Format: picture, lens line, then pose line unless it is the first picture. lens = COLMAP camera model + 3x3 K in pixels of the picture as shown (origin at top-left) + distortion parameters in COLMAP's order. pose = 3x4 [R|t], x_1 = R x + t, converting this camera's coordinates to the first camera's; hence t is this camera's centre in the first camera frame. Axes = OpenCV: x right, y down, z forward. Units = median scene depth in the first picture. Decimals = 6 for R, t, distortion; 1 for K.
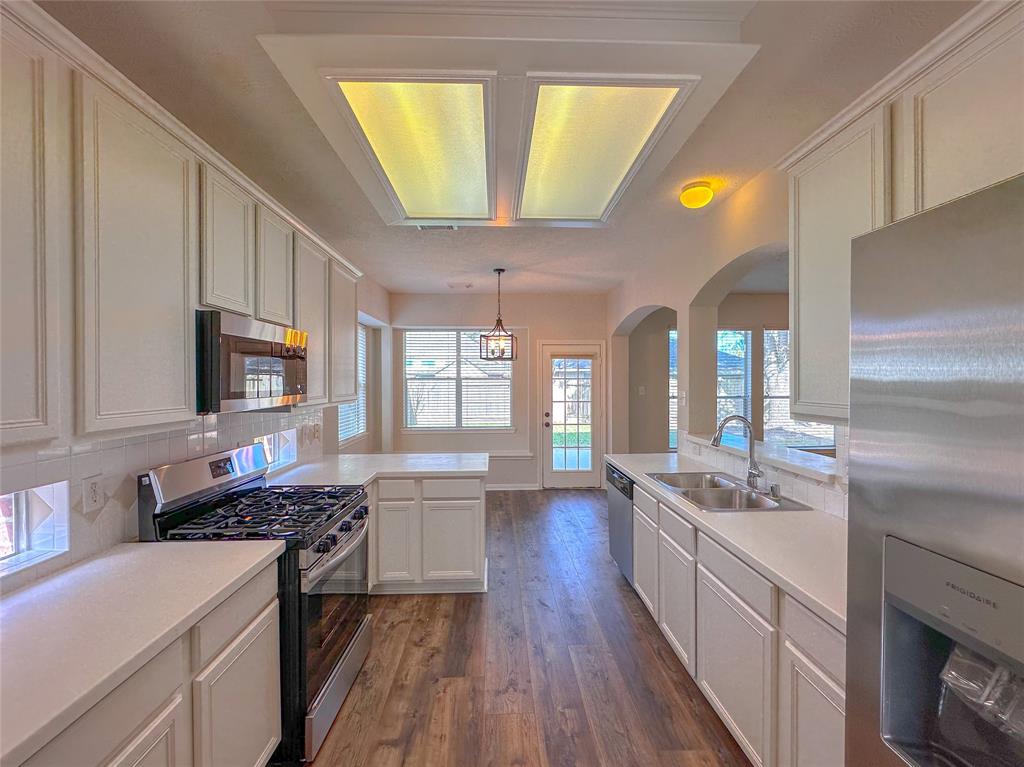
lens RADIAL K [[413.8, 0, 510.2], [0, 413.8, 384.4], [0, 0, 1]] dist [0.000625, 0.000019]
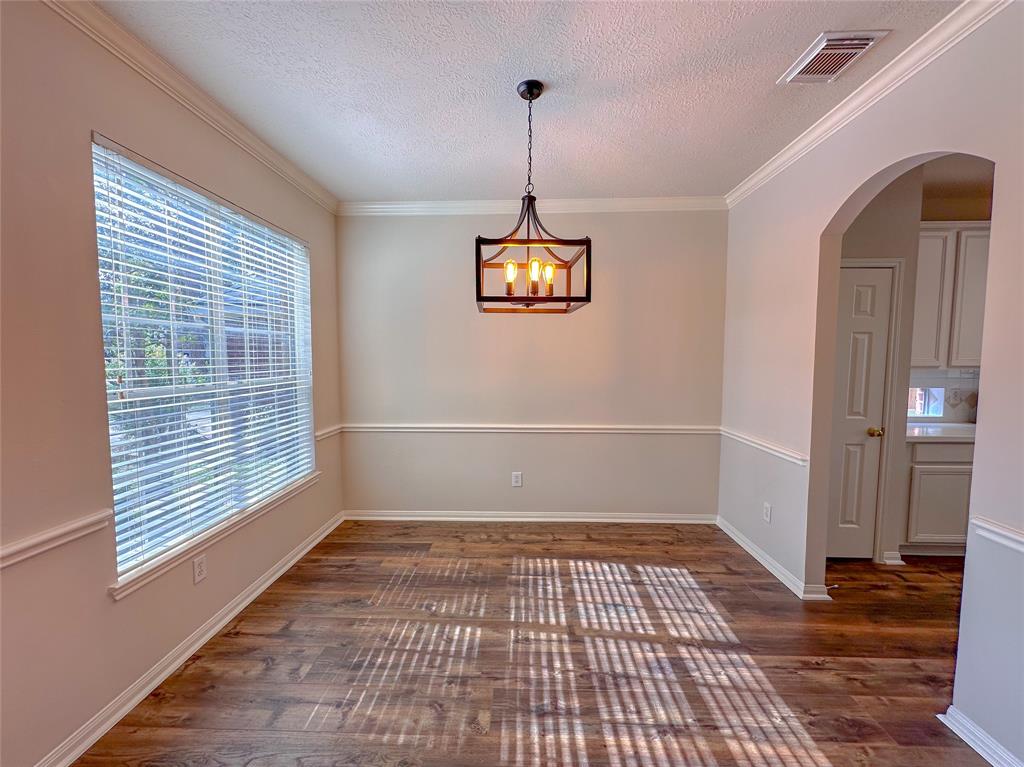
lens RADIAL K [[413.8, 0, 511.2], [0, 413.8, 383.2], [0, 0, 1]] dist [0.000625, 0.000019]
pose [[-0.067581, 0.066627, -0.995487, 1.544597], [0.003574, 0.997778, 0.066538, 0.033514], [0.997707, 0.000939, -0.067669, -1.393879]]
